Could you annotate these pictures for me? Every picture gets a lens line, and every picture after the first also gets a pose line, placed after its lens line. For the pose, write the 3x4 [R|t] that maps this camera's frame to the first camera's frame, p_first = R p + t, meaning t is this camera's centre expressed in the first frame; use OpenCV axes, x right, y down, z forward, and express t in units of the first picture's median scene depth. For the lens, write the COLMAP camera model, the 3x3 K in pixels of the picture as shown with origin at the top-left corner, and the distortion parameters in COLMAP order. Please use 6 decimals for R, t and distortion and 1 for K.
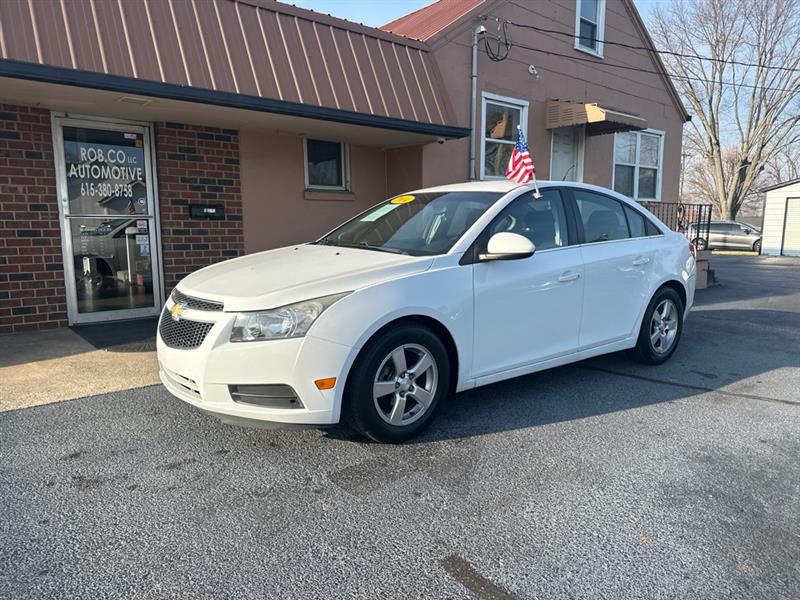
lens RADIAL K [[557.3, 0, 396.3], [0, 557.3, 308.1], [0, 0, 1]] dist [0.043573, -0.056843]
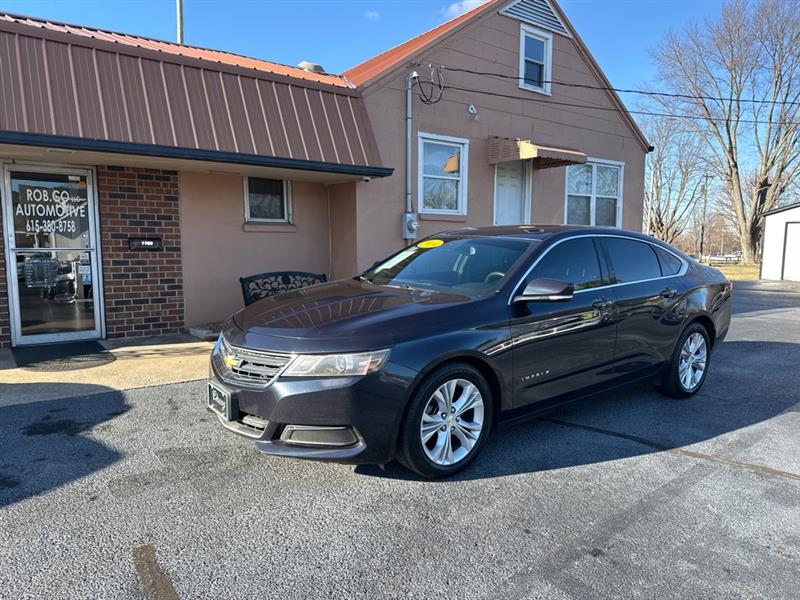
lens RADIAL K [[557.3, 0, 400.7], [0, 557.3, 307.5], [0, 0, 1]] dist [0.043573, -0.056843]
pose [[0.998717, 0.009732, -0.049688, 0.221352], [-0.011403, 0.999376, -0.033438, -0.016315], [0.049331, 0.033962, 0.998205, -0.074761]]
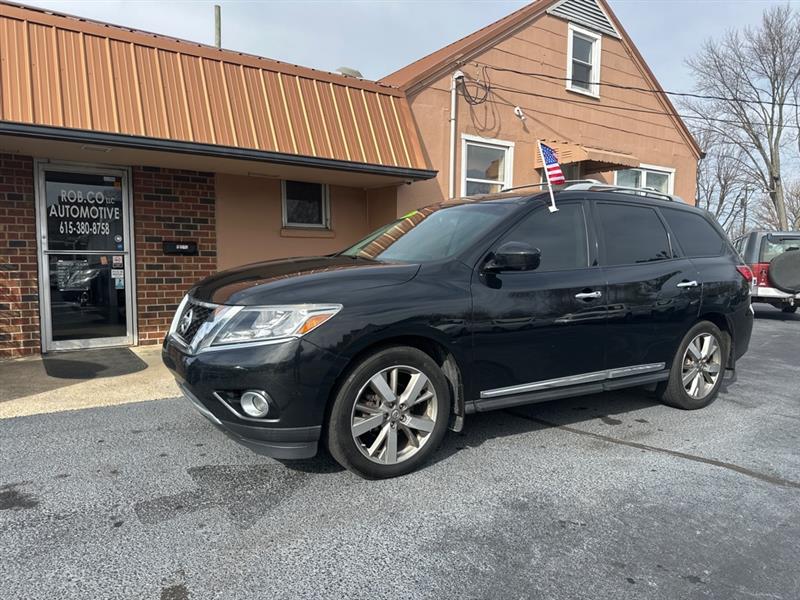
lens RADIAL K [[557.3, 0, 403.3], [0, 557.3, 307.5], [0, 0, 1]] dist [0.043573, -0.056843]
pose [[0.995386, 0.018728, -0.094108, 0.187152], [-0.024134, 0.998103, -0.056643, -0.009315], [0.092869, 0.058653, 0.993949, -0.012847]]
